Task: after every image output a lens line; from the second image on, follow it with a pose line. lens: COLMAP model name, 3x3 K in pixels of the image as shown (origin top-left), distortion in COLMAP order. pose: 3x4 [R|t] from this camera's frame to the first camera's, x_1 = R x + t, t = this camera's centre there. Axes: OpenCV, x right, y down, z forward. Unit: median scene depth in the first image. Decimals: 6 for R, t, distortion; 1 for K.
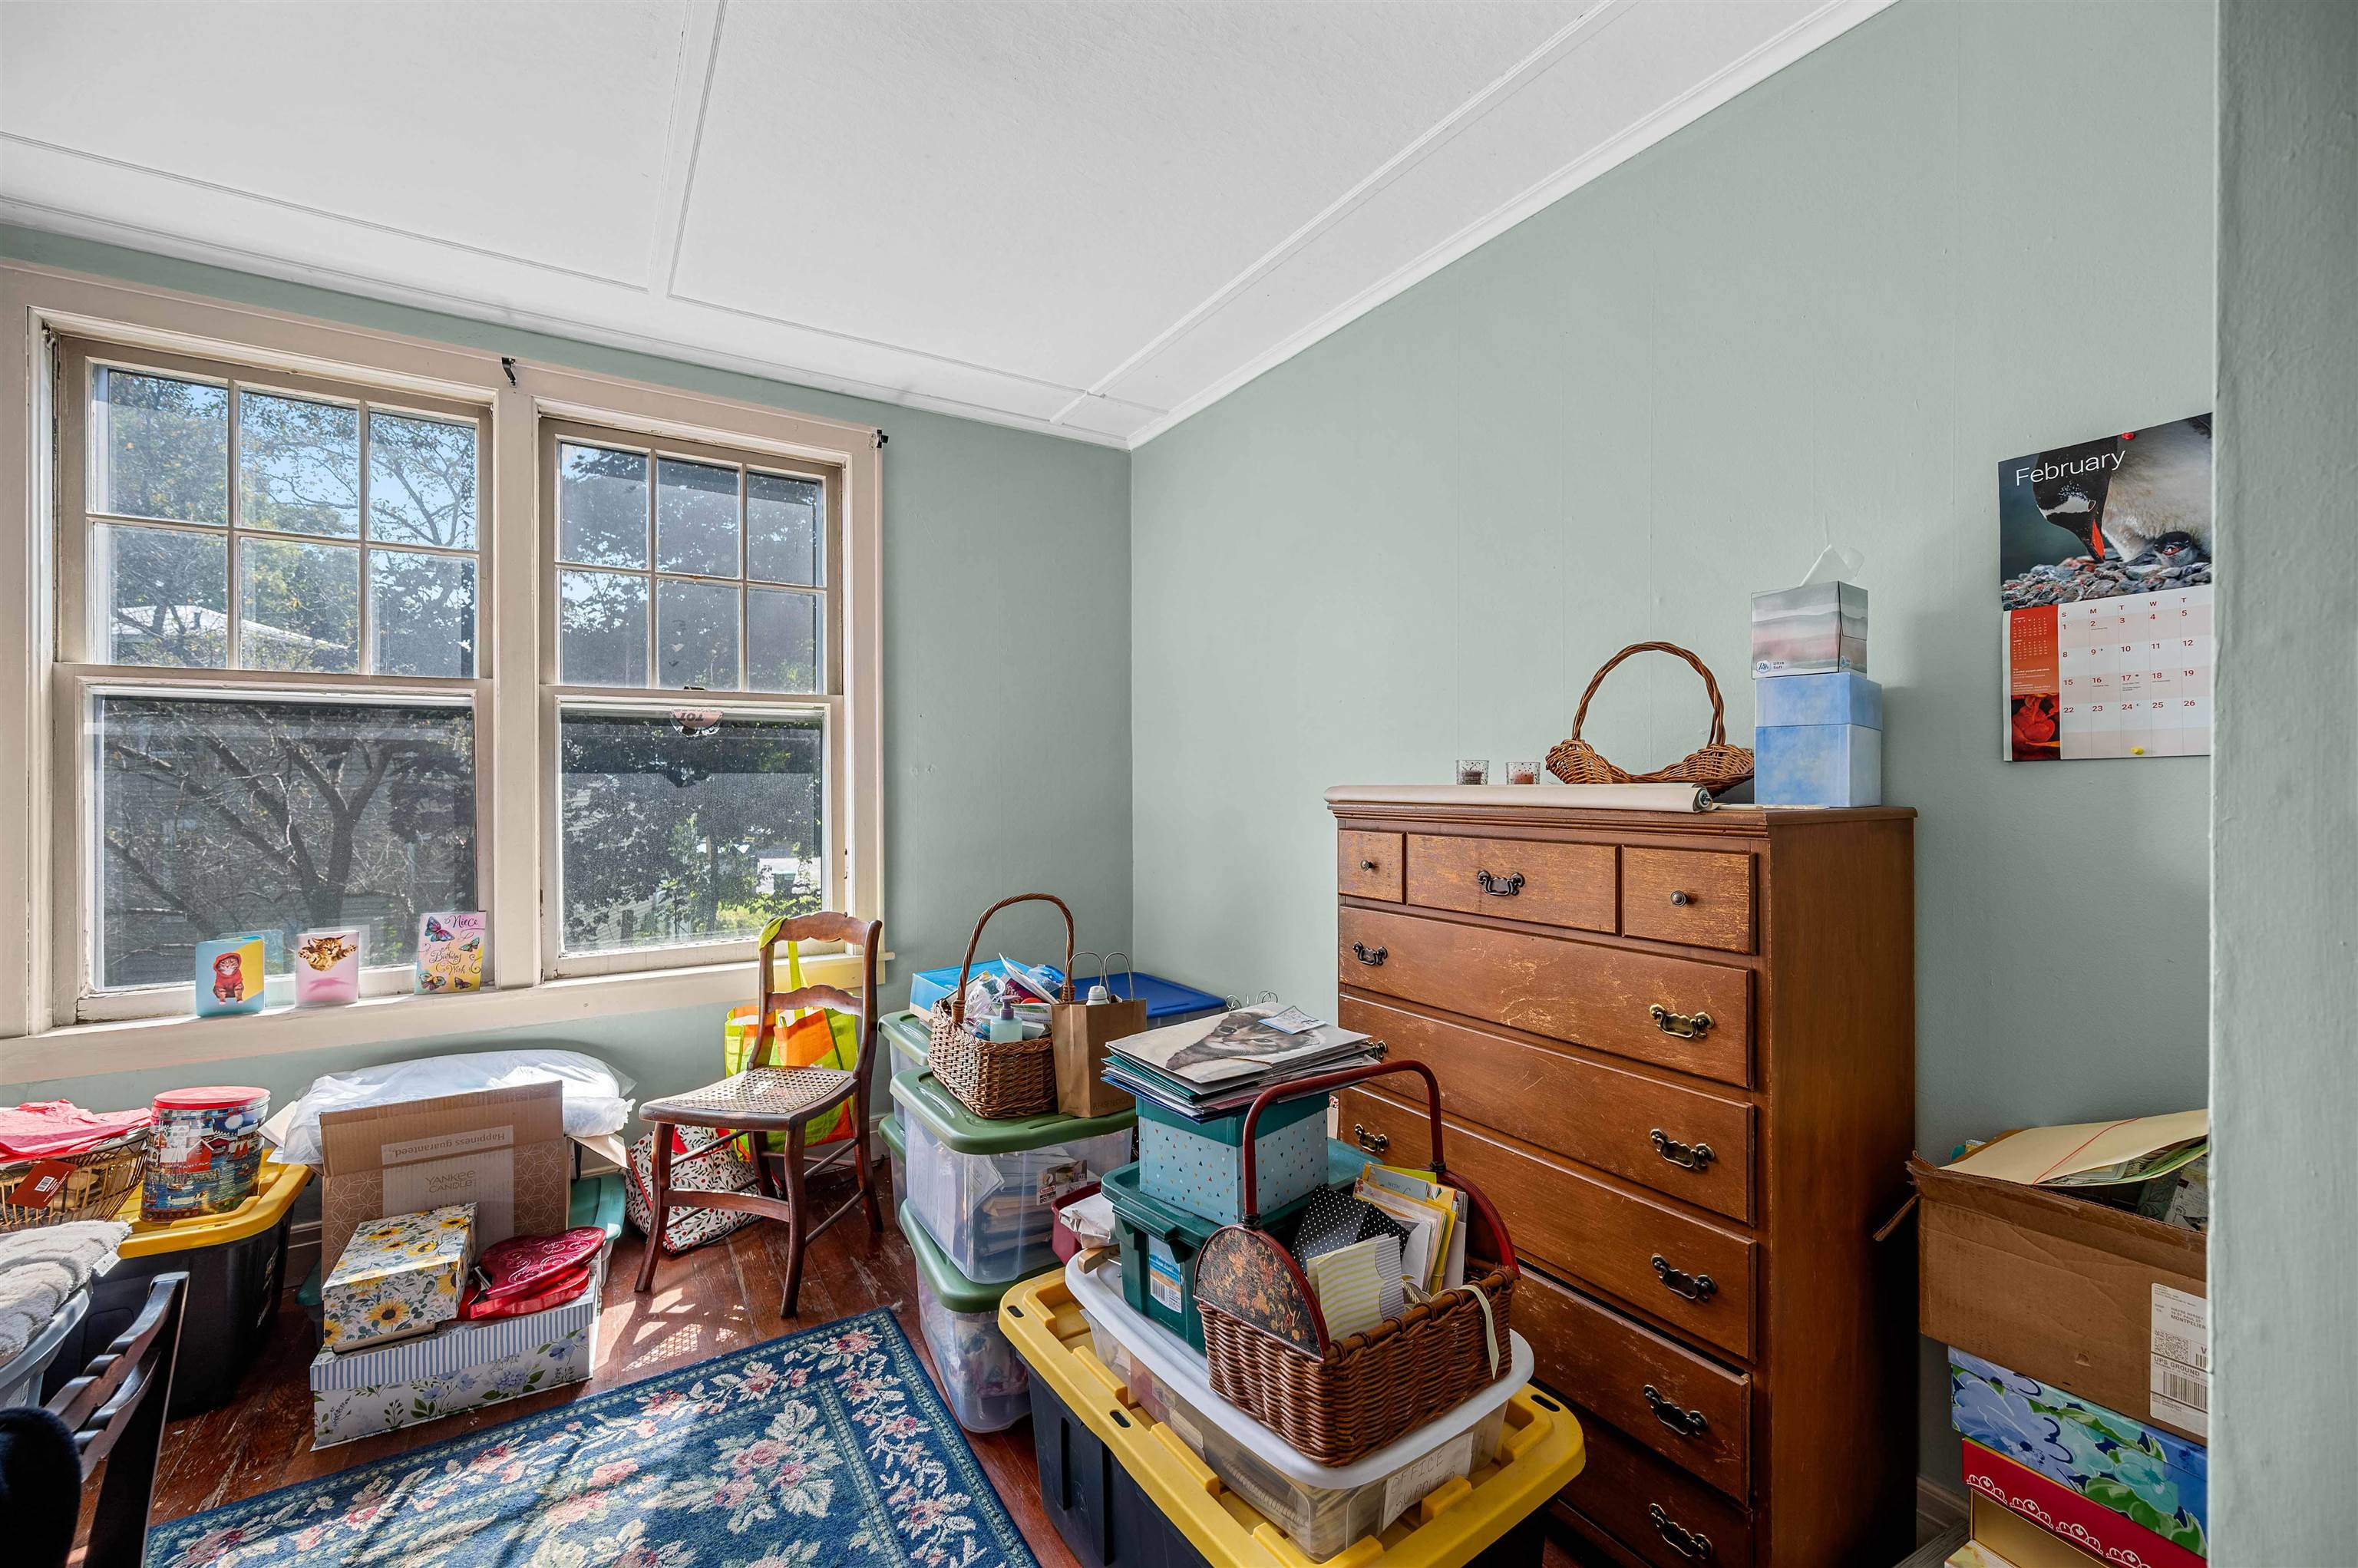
lens RADIAL K [[941.6, 0, 1184.6], [0, 941.6, 779.2], [0, 0, 1]] dist [-0.000086, 0.000034]
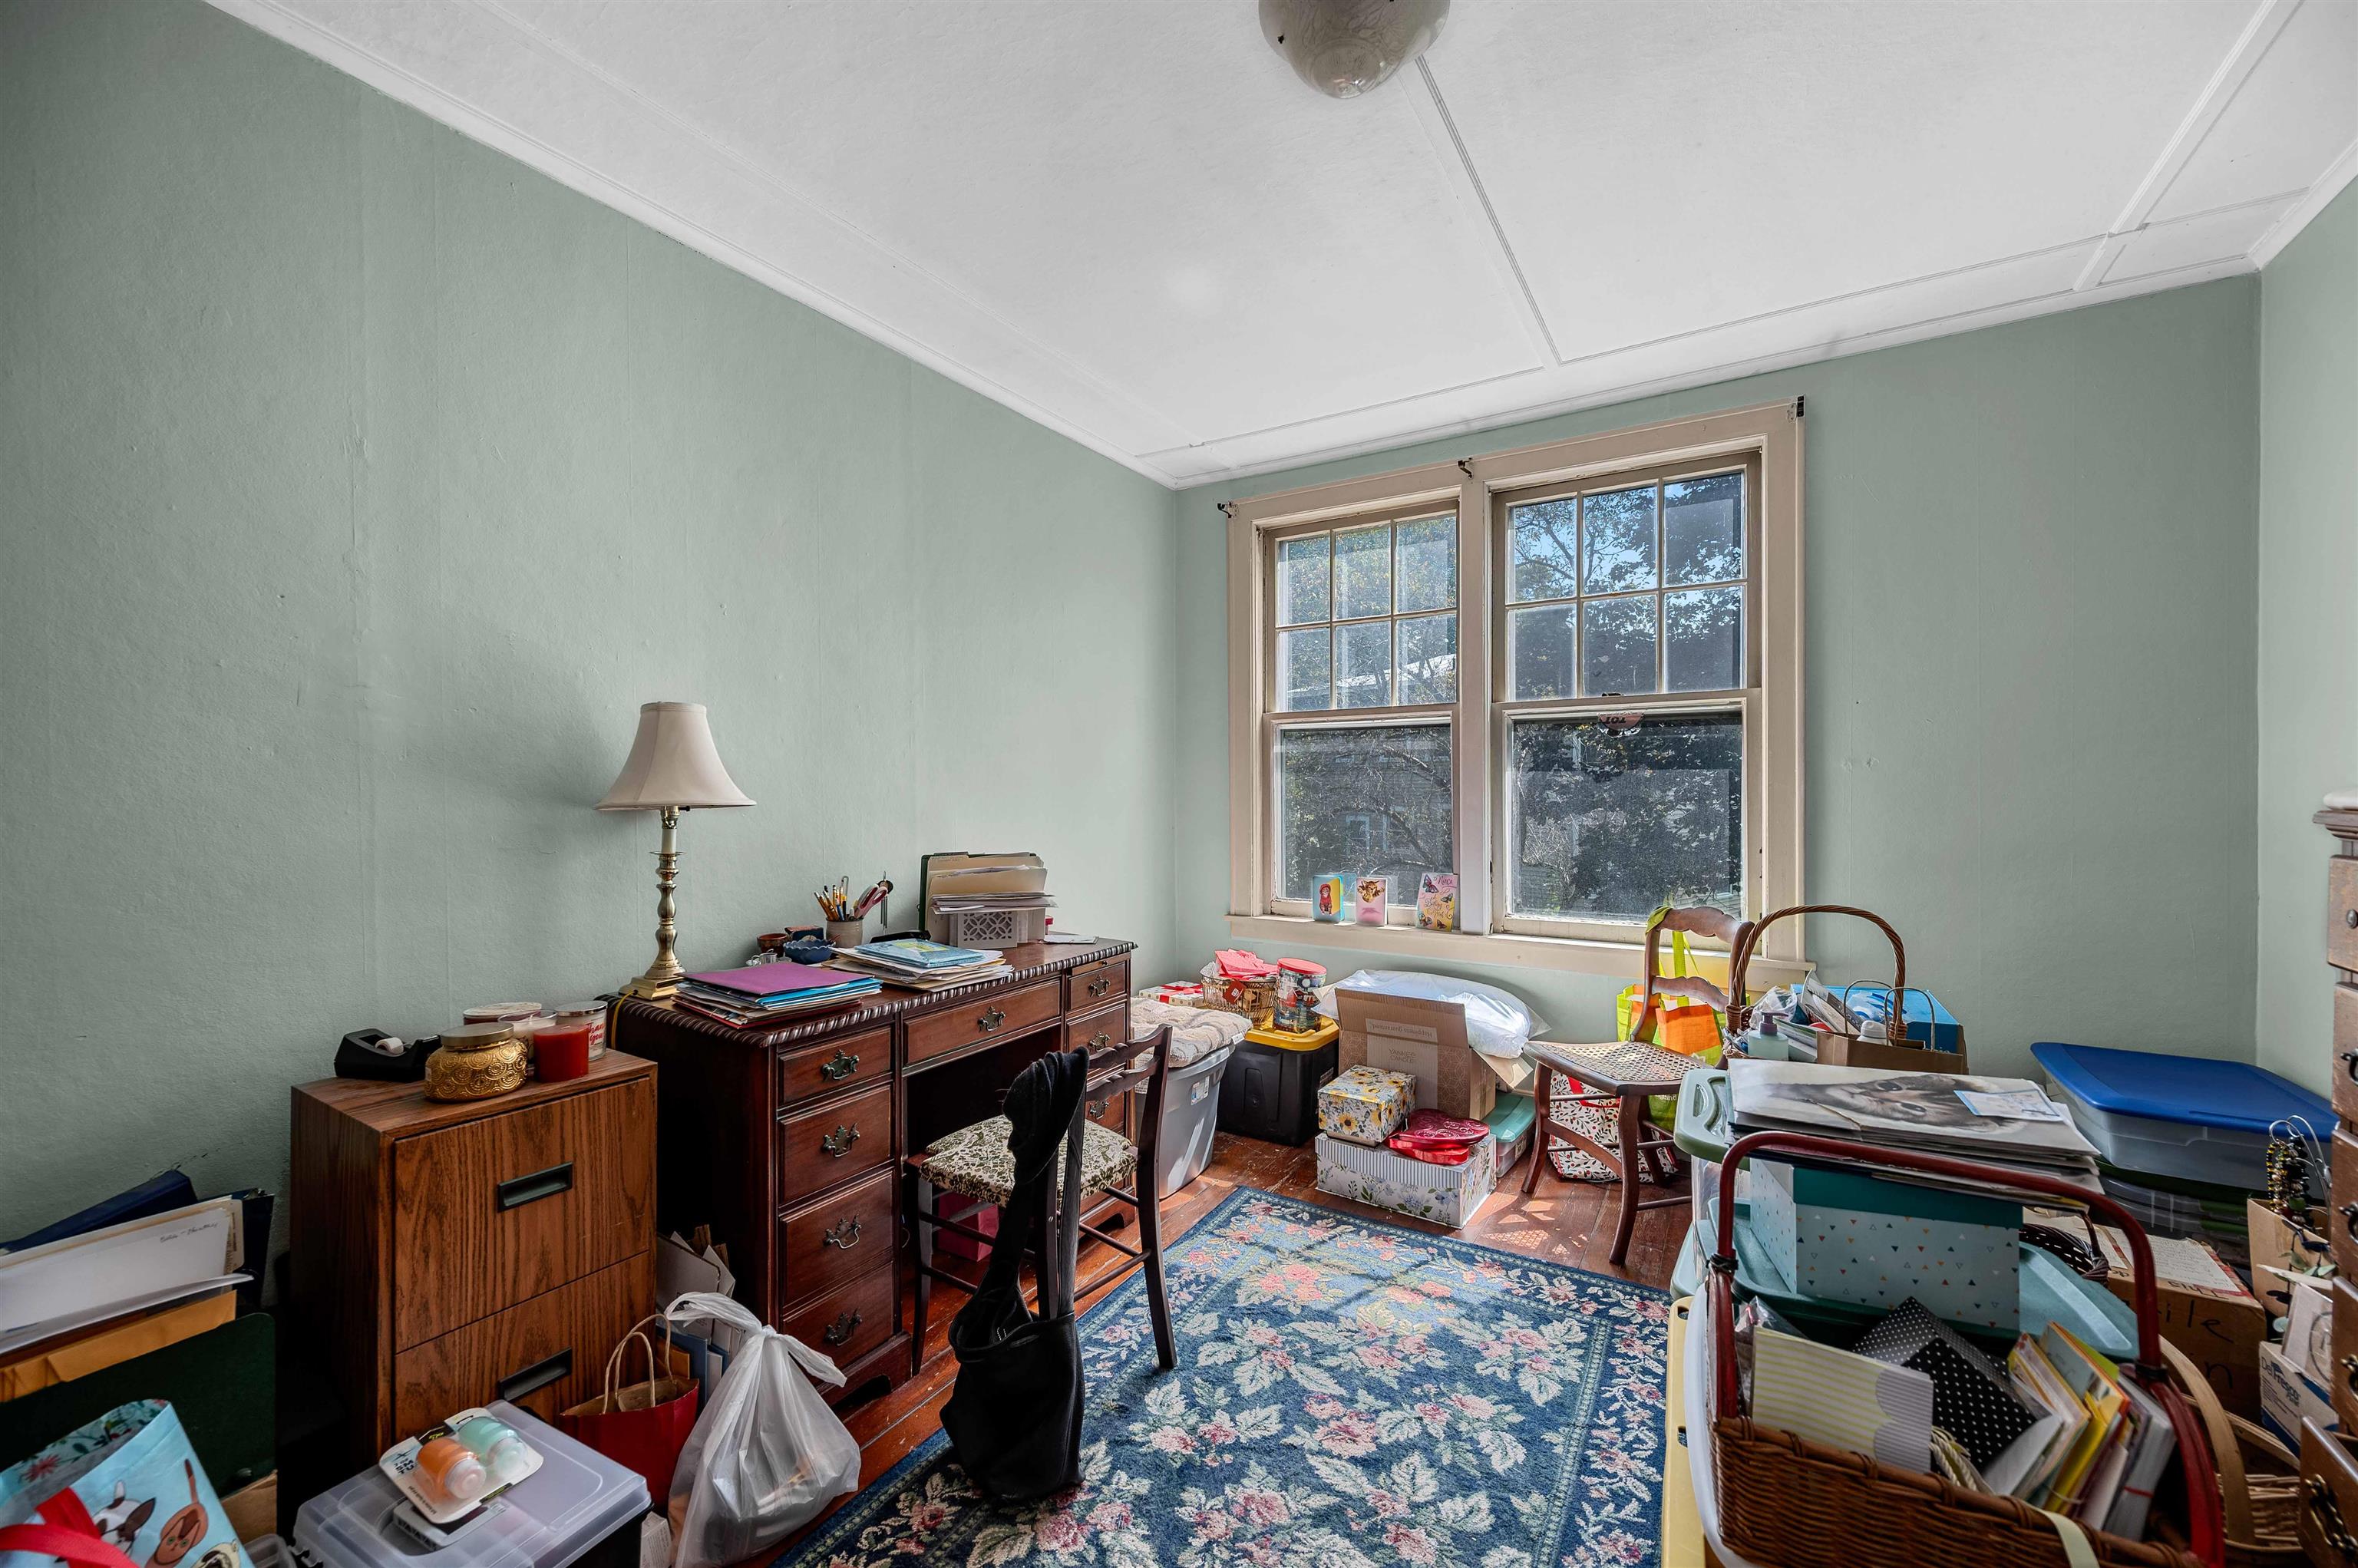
lens RADIAL K [[941.6, 0, 1191.9], [0, 941.6, 786.5], [0, 0, 1]] dist [-0.000086, 0.000034]
pose [[0.439808, 0.005908, -0.898073, 0.382920], [0.007047, 0.999925, 0.010029, -0.002668], [0.898064, -0.010739, 0.439733, 0.082719]]
